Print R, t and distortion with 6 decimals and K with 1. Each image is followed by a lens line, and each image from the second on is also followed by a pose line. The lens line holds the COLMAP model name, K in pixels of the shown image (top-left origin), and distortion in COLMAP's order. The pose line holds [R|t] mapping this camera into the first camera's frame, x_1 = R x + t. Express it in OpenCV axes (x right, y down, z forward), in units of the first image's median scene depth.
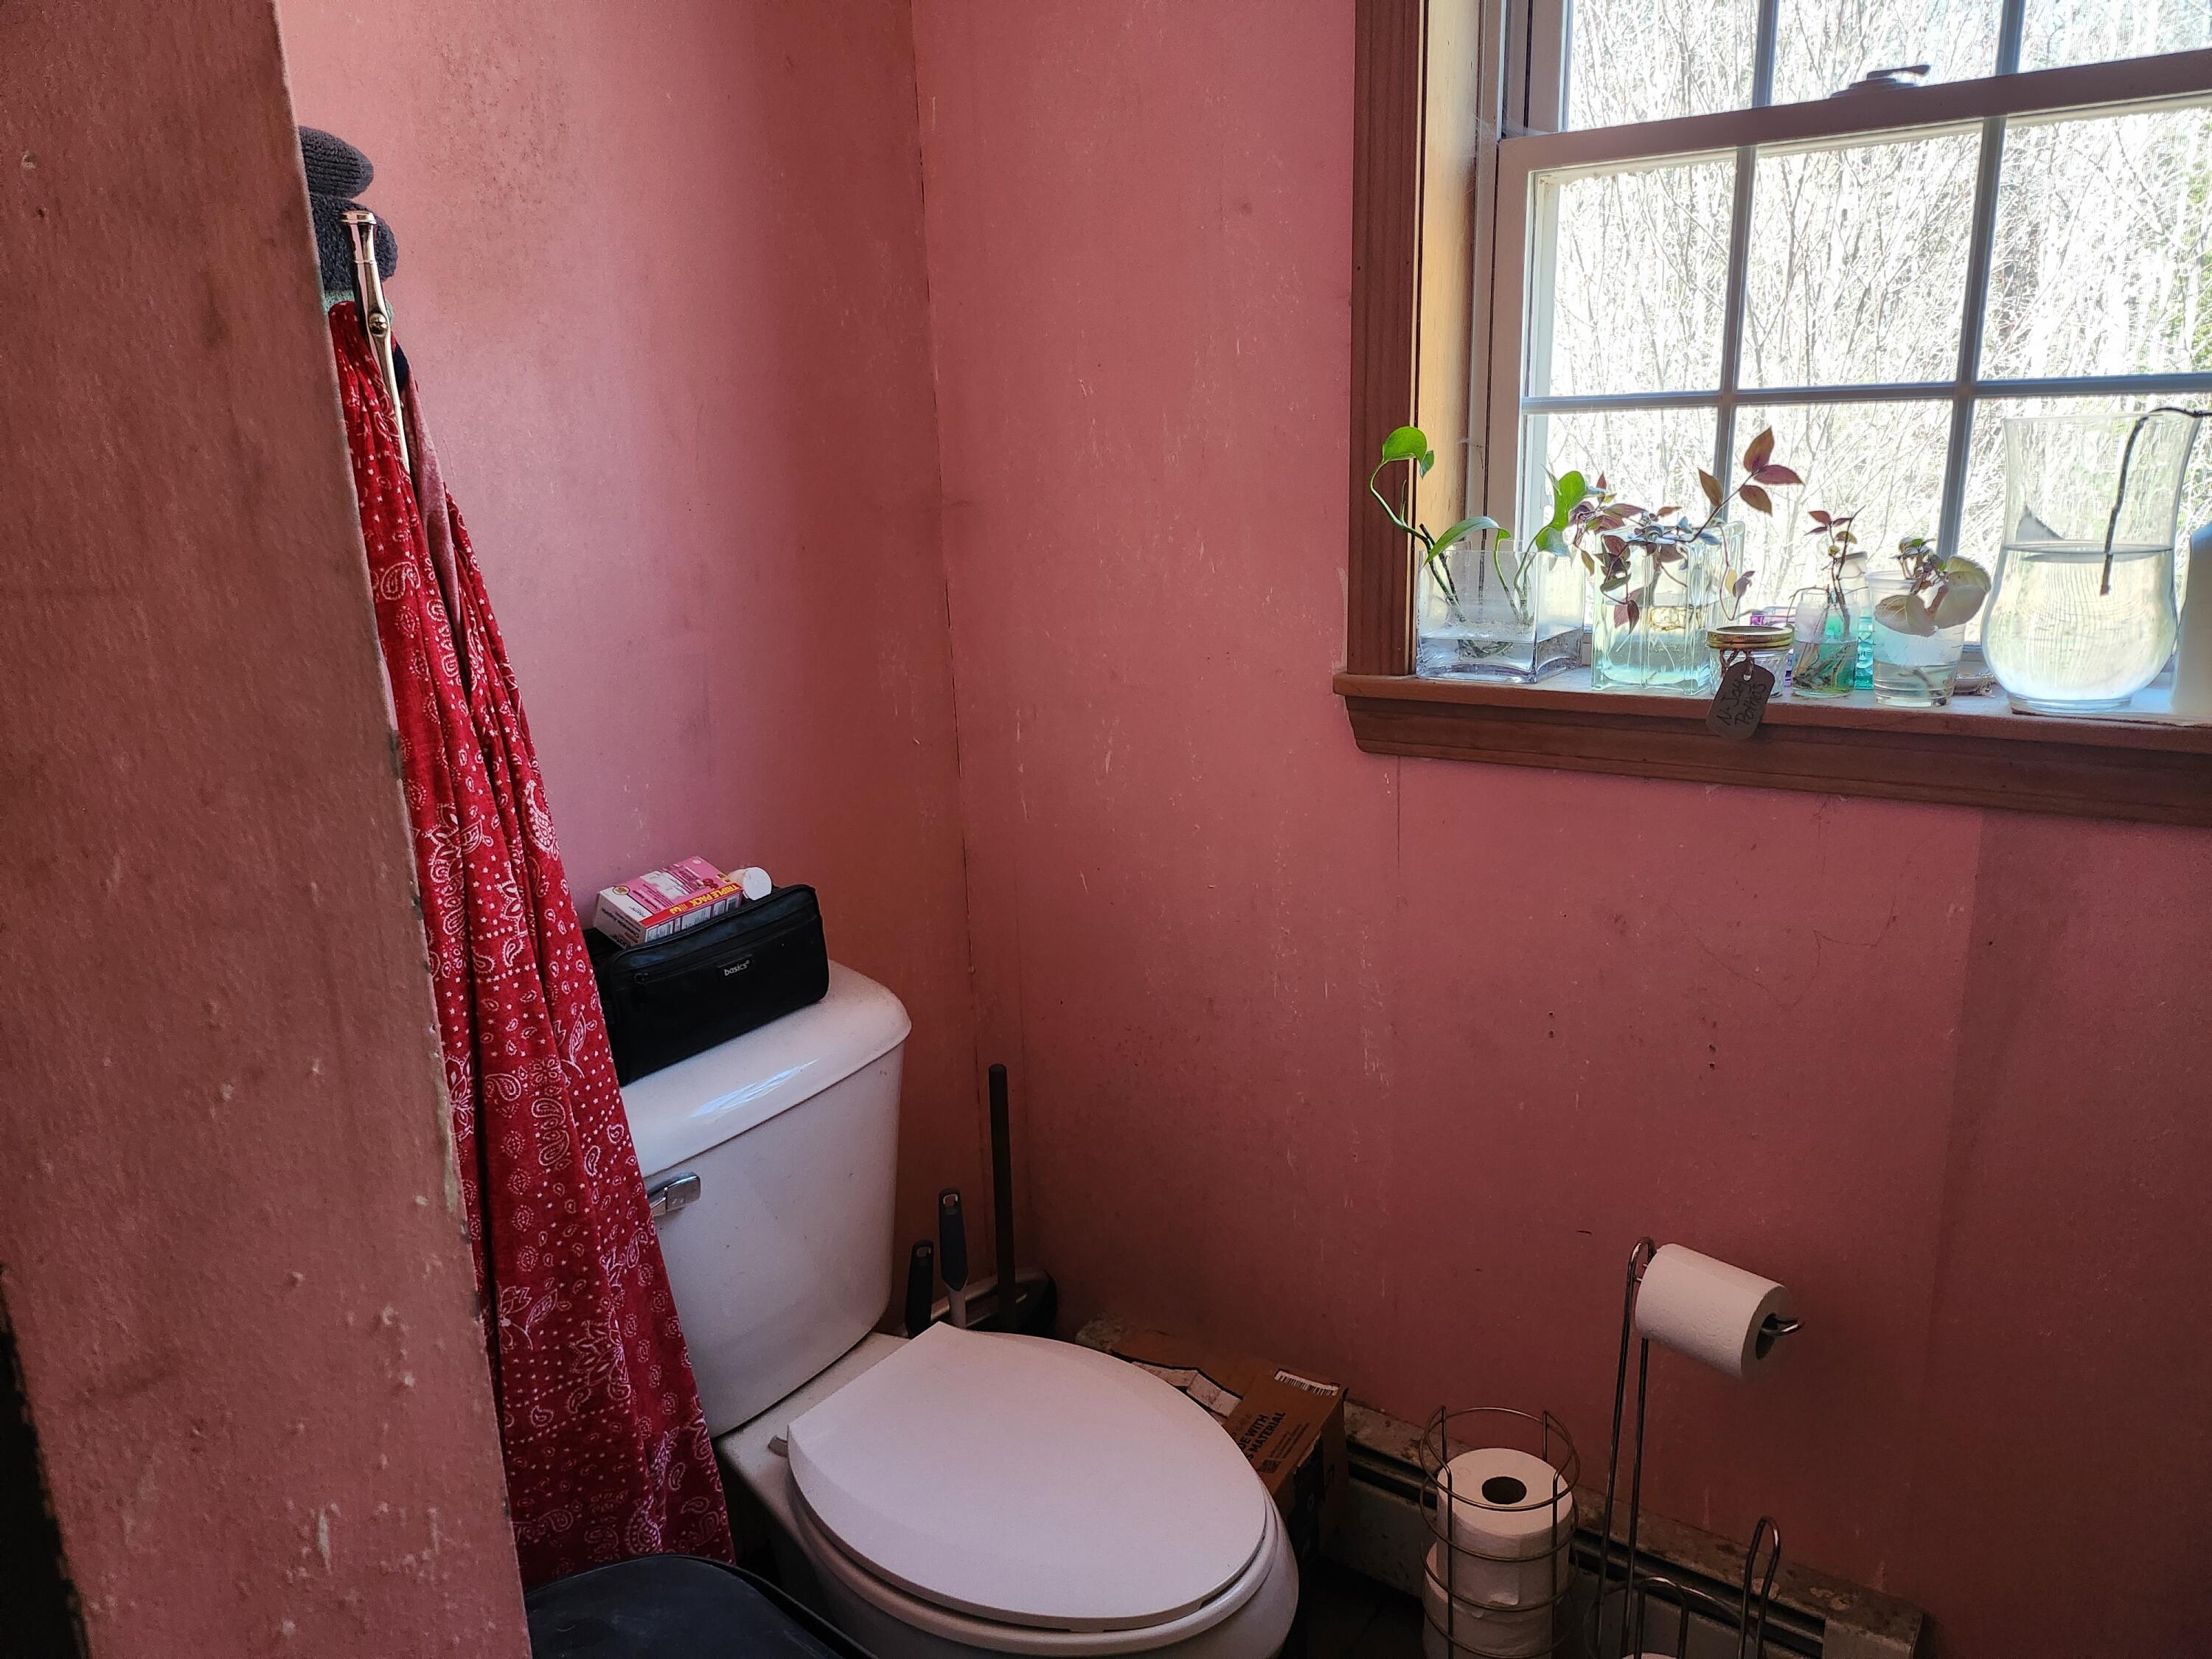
lens RADIAL K [[1559.4, 0, 1106.0], [0, 1559.4, 829.5], [0, 0, 1]] dist [0.002911, -0.001331]
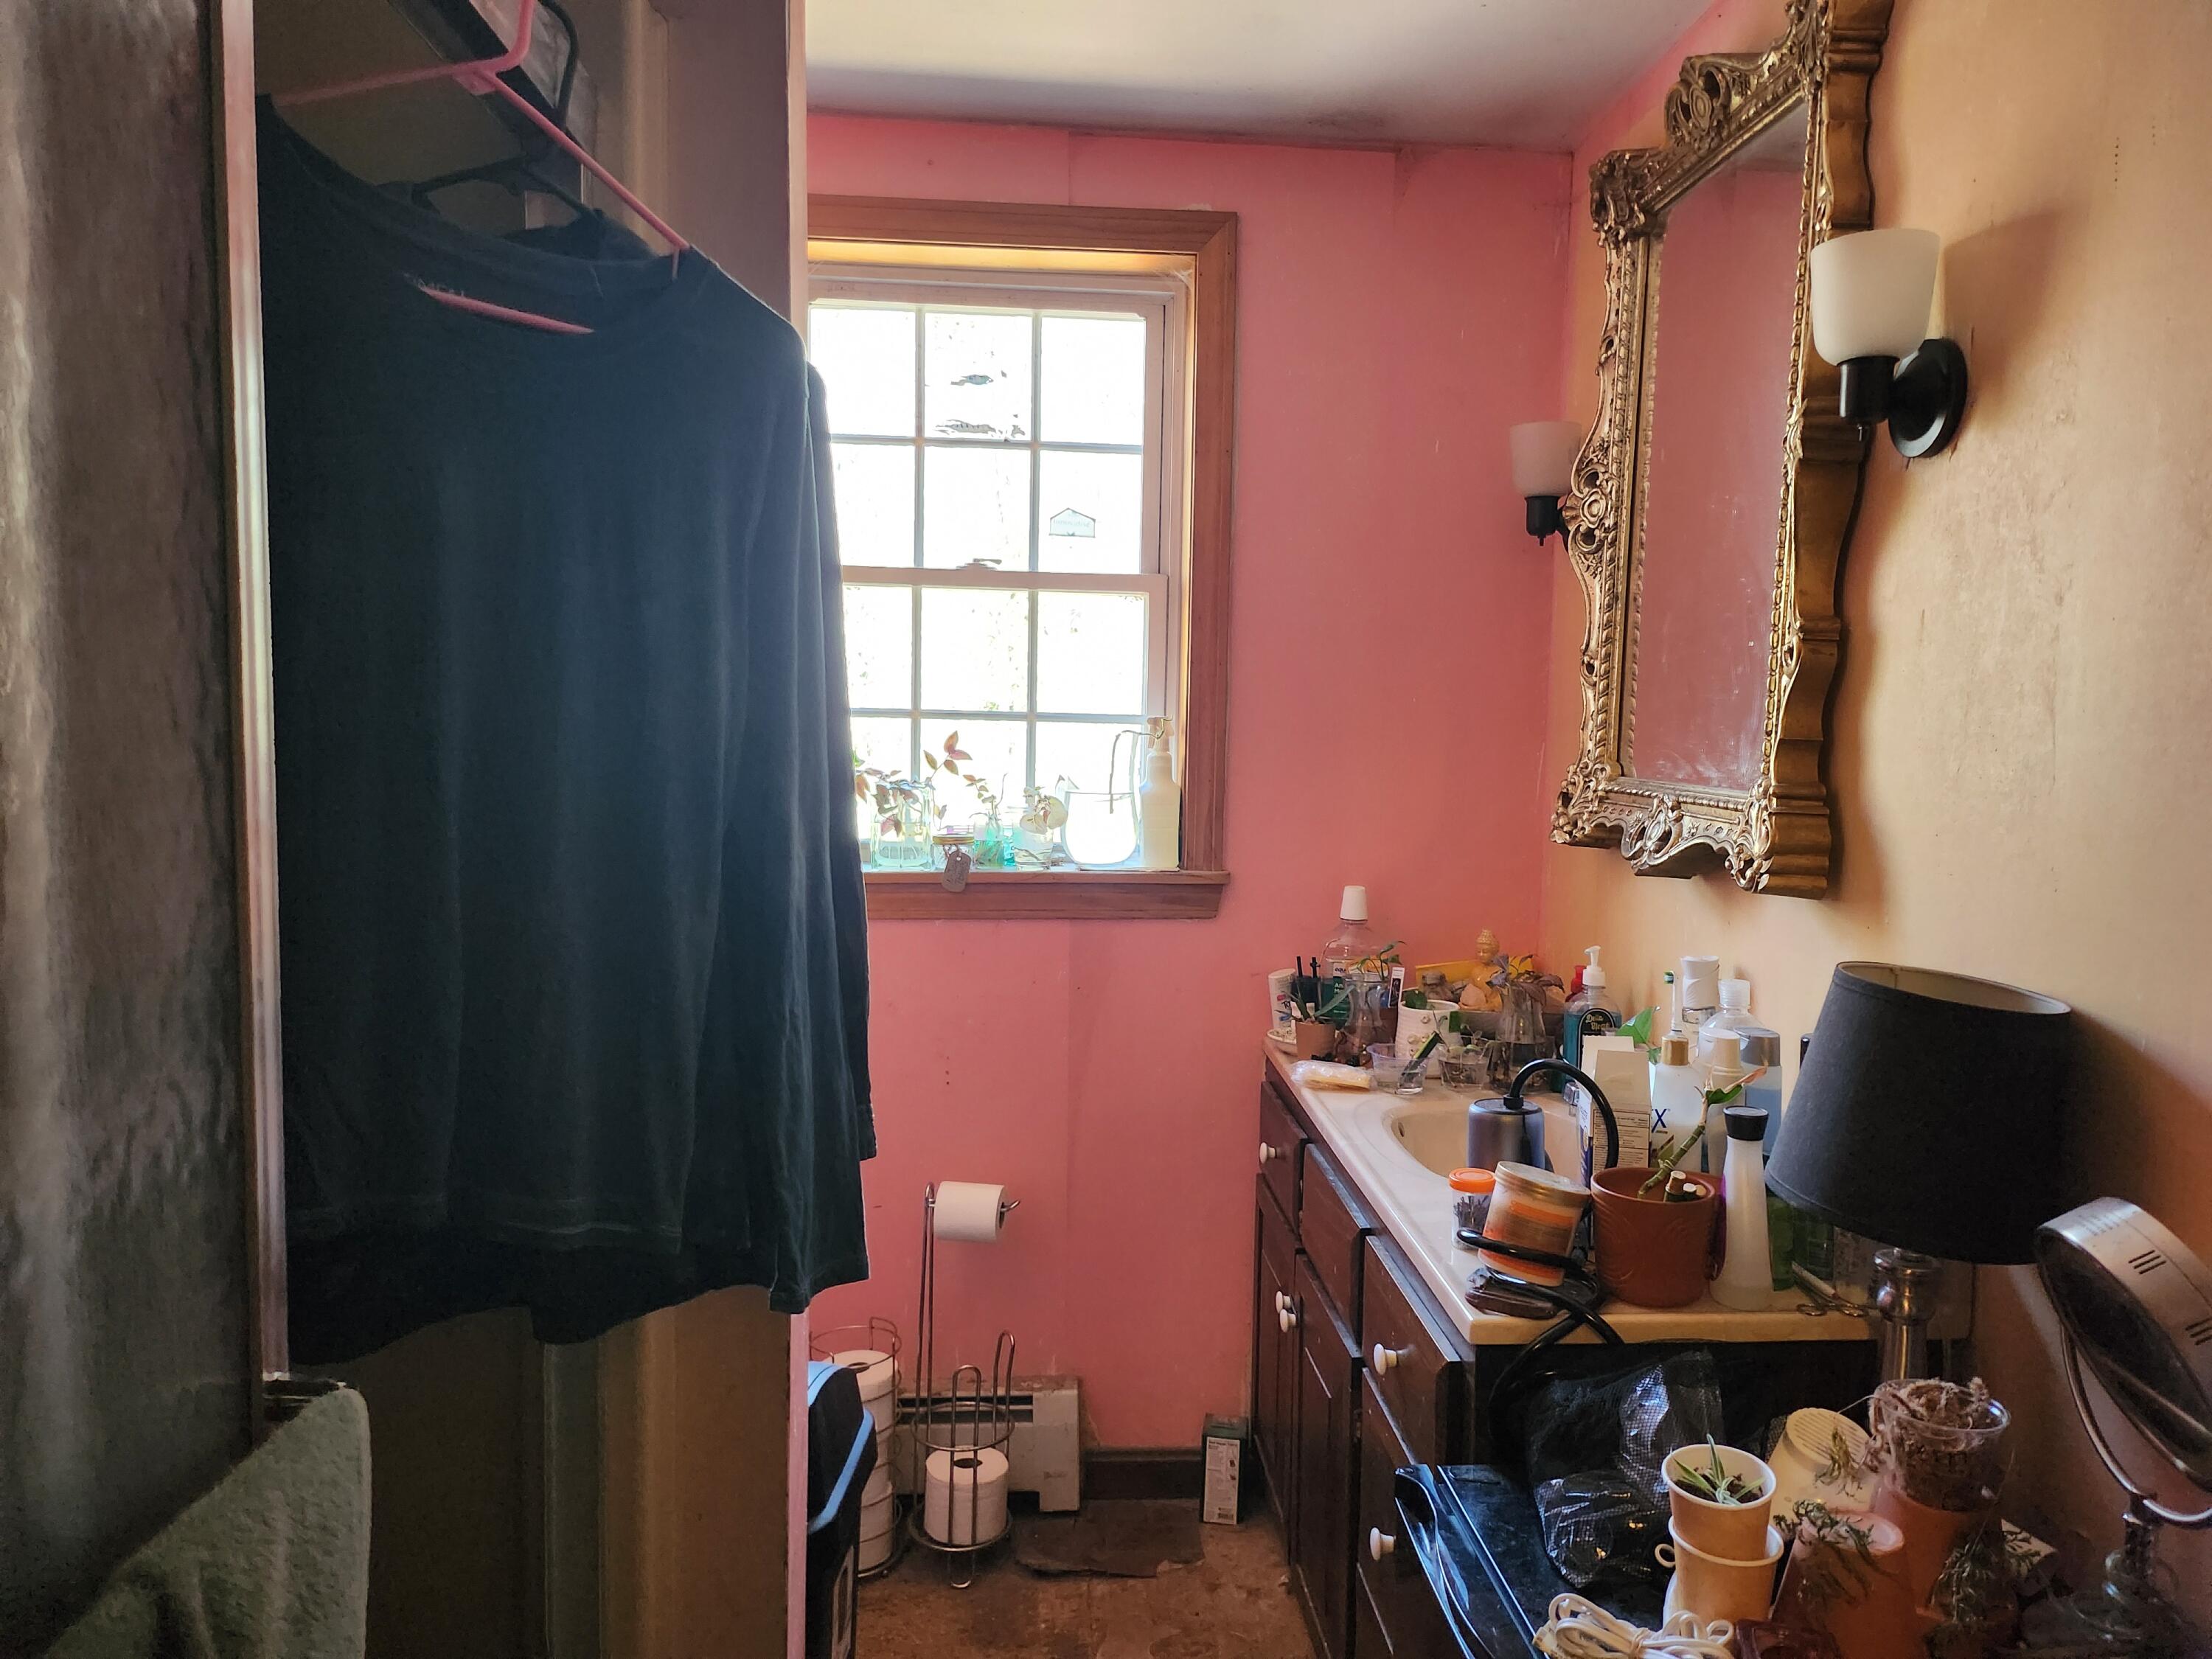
lens RADIAL K [[1559.4, 0, 1106.0], [0, 1559.4, 829.5], [0, 0, 1]] dist [0.002911, -0.001331]
pose [[0.759301, 0.004016, 0.650728, -0.676144], [0.120525, 0.981812, -0.146693, 0.164682], [-0.639481, 0.189813, 0.745007, -0.521852]]
